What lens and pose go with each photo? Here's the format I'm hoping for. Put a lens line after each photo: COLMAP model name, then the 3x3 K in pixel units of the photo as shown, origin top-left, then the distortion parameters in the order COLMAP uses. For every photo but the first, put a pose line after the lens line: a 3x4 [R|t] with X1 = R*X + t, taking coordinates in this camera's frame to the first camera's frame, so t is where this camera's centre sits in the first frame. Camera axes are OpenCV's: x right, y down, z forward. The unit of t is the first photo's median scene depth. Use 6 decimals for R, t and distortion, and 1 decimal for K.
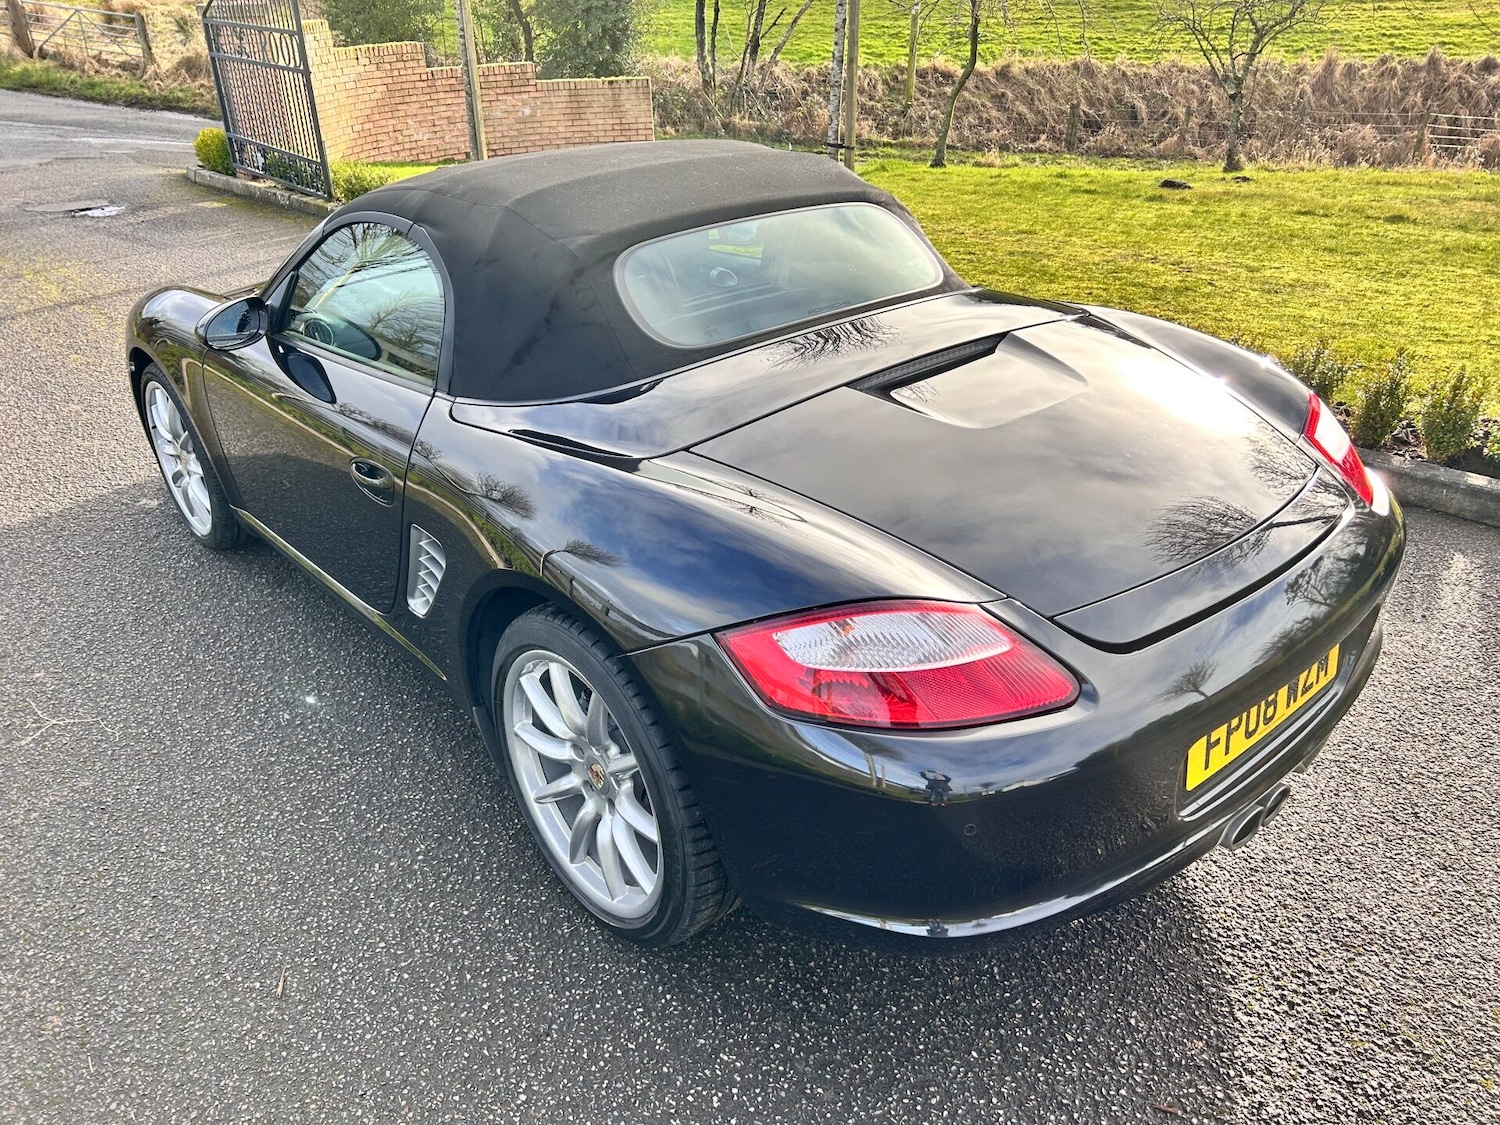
lens RADIAL K [[1106.4, 0, 753.7], [0, 1106.4, 555.7], [0, 0, 1]] dist [0.060591, -0.067825]
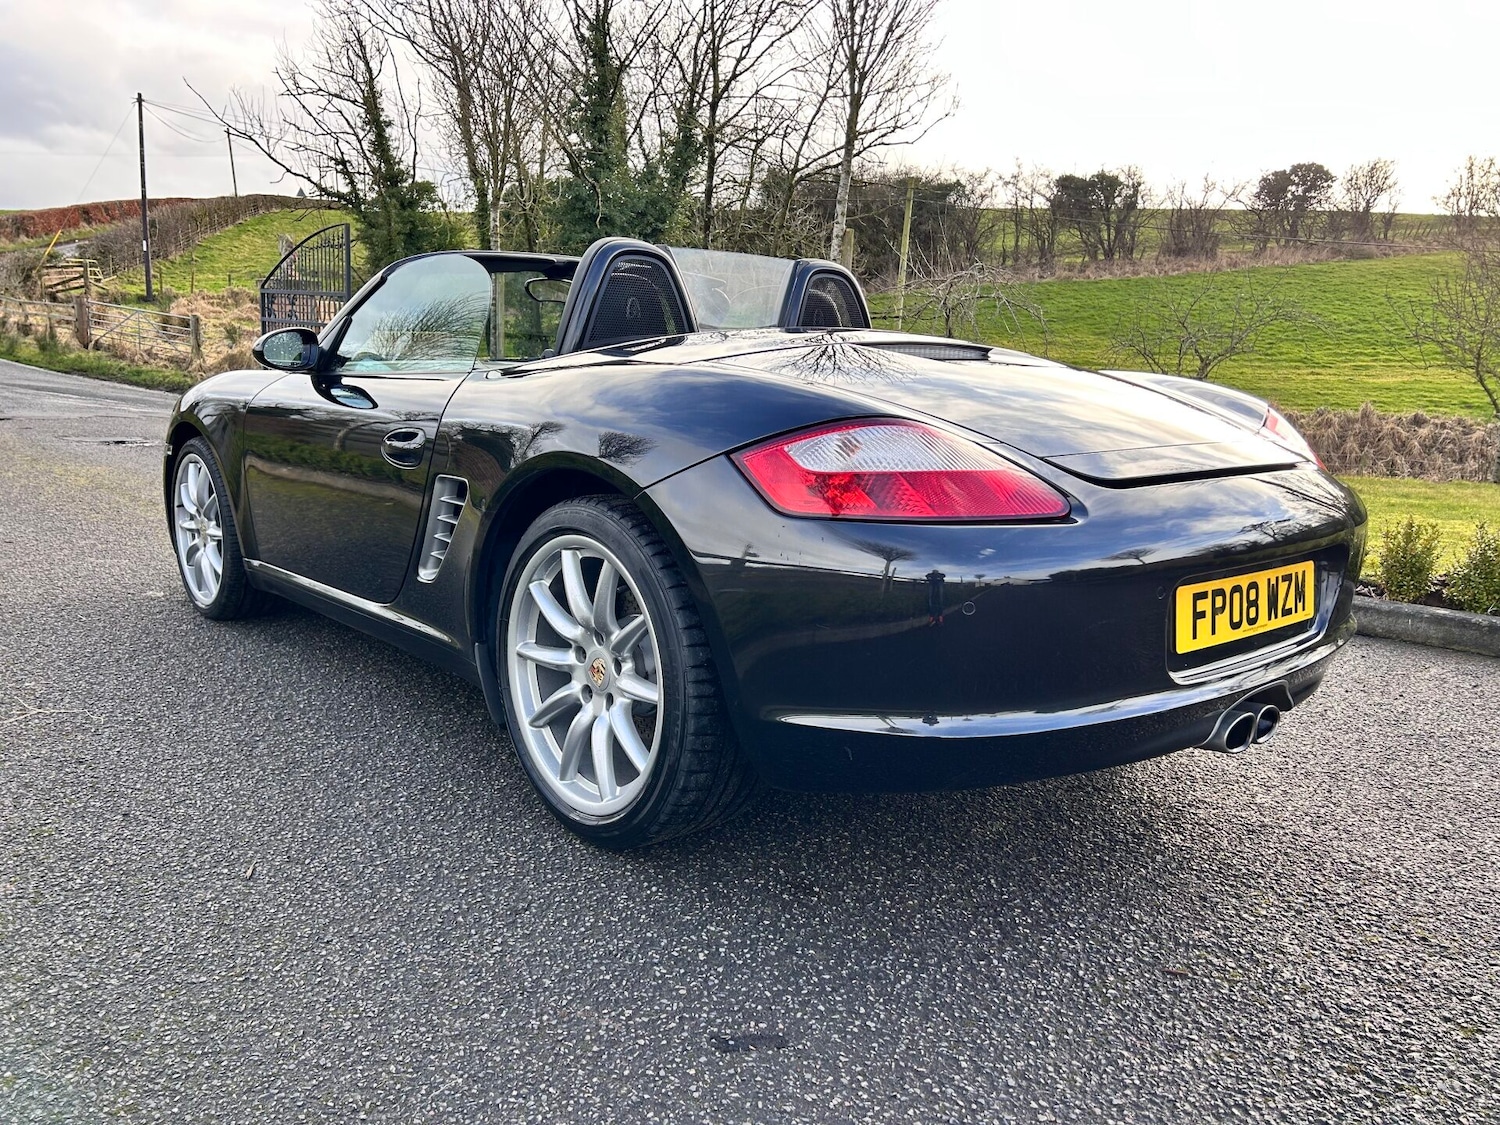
lens RADIAL K [[1099.8, 0, 744.5], [0, 1099.8, 538.4], [0, 0, 1]] dist [0.053465, -0.058349]
pose [[0.998716, 0.050457, 0.004565, -0.016771], [-0.047117, 0.958140, -0.282396, 0.346660], [-0.018623, 0.281819, 0.959287, -0.001916]]
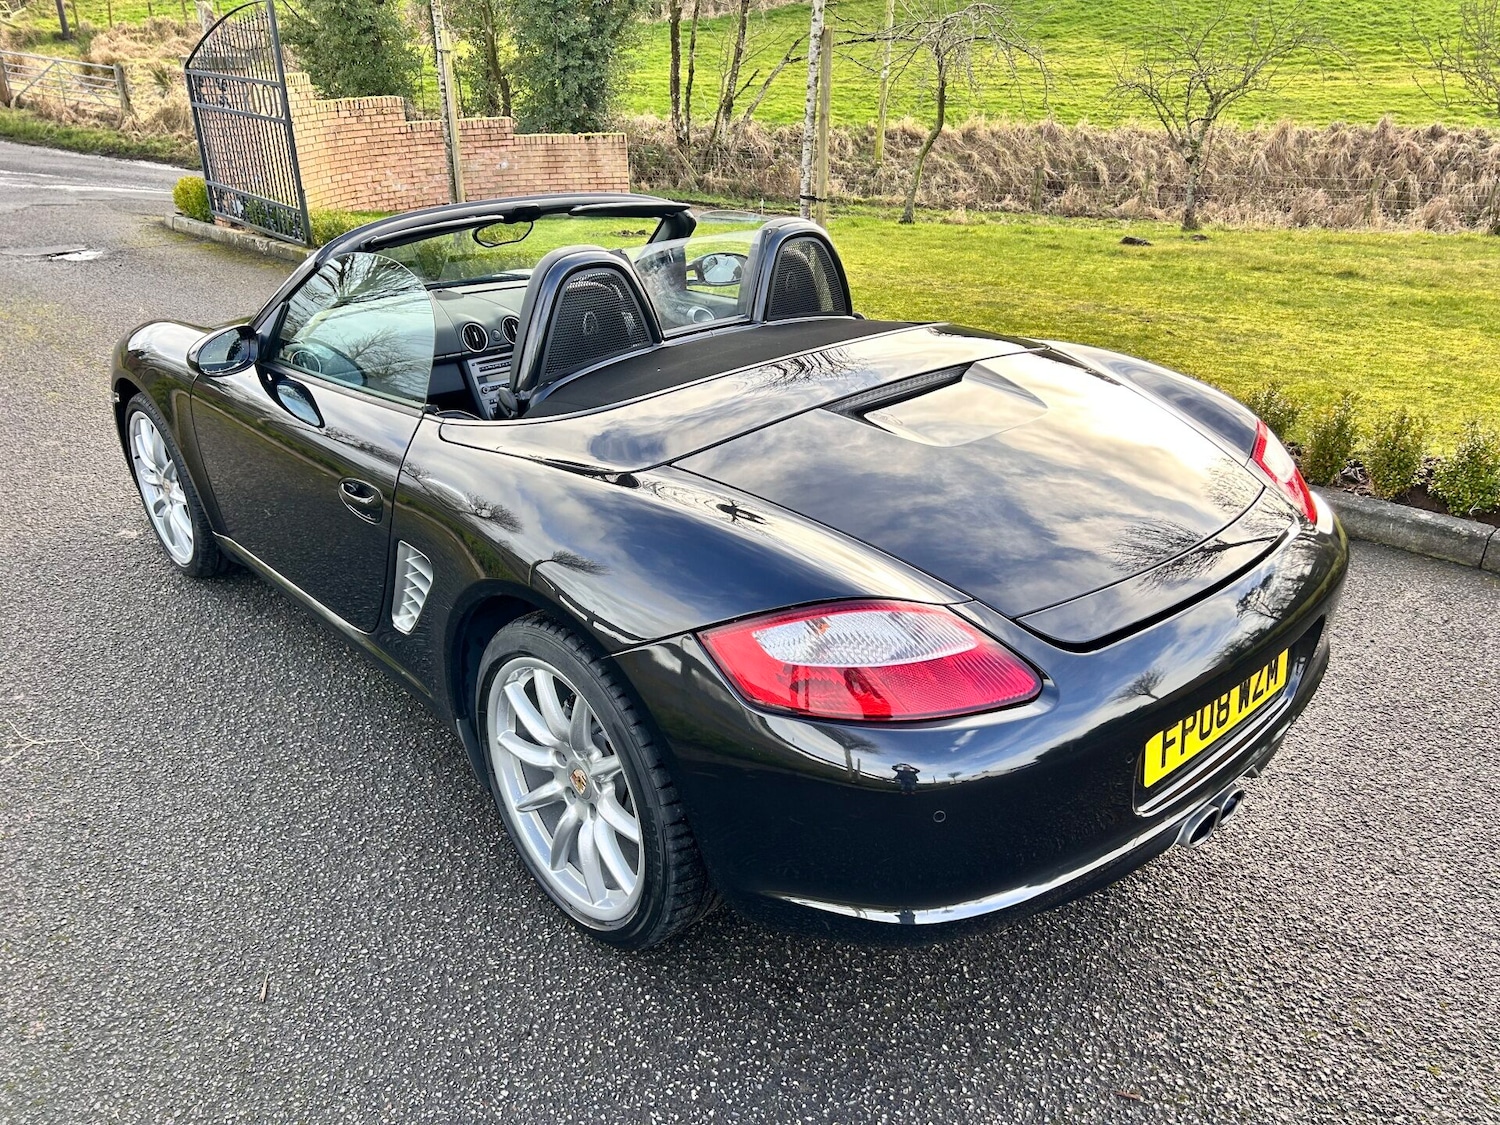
lens RADIAL K [[1104.0, 0, 754.7], [0, 1104.0, 555.1], [0, 0, 1]] dist [0.055695, -0.060829]
pose [[0.999646, 0.003629, 0.026376, -0.006072], [-0.002435, 0.998977, -0.045156, 0.033537], [-0.026513, 0.045075, 0.998632, -0.037597]]
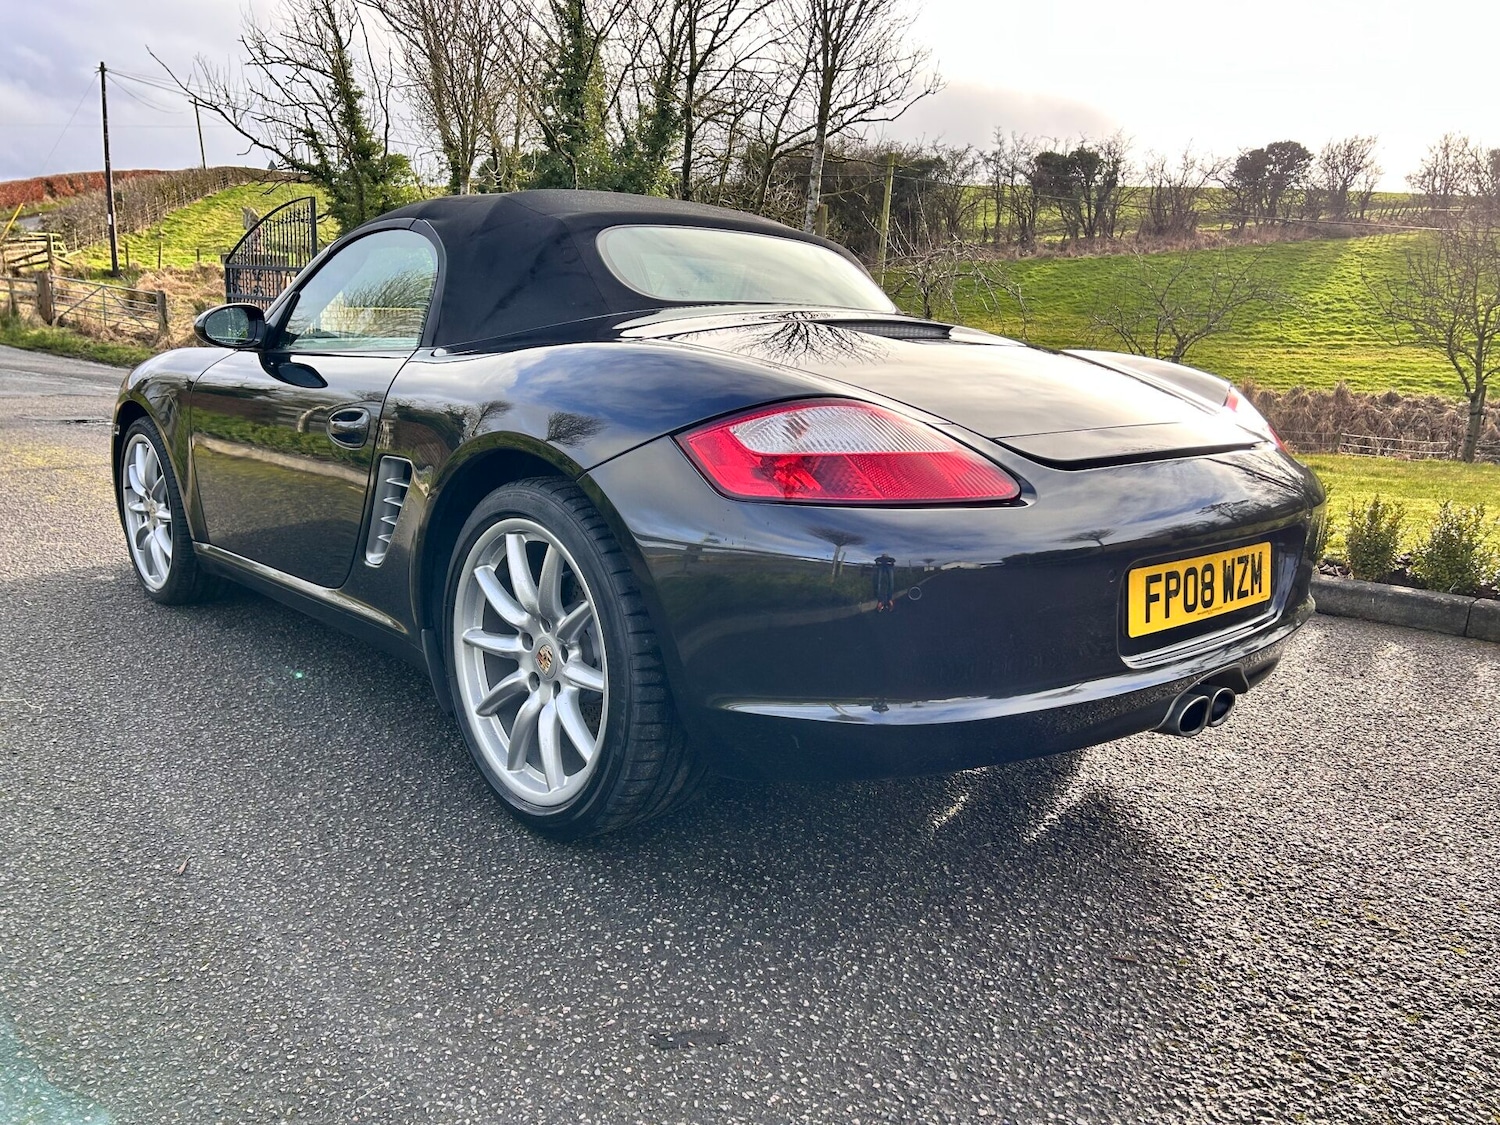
lens RADIAL K [[1103.1, 0, 754.6], [0, 1103.1, 541.5], [0, 0, 1]] dist [0.050965, -0.054432]
pose [[0.998385, 0.047117, 0.031731, 0.009111], [-0.037154, 0.964171, -0.262667, 0.336767], [-0.042970, 0.261064, 0.964365, 0.015435]]
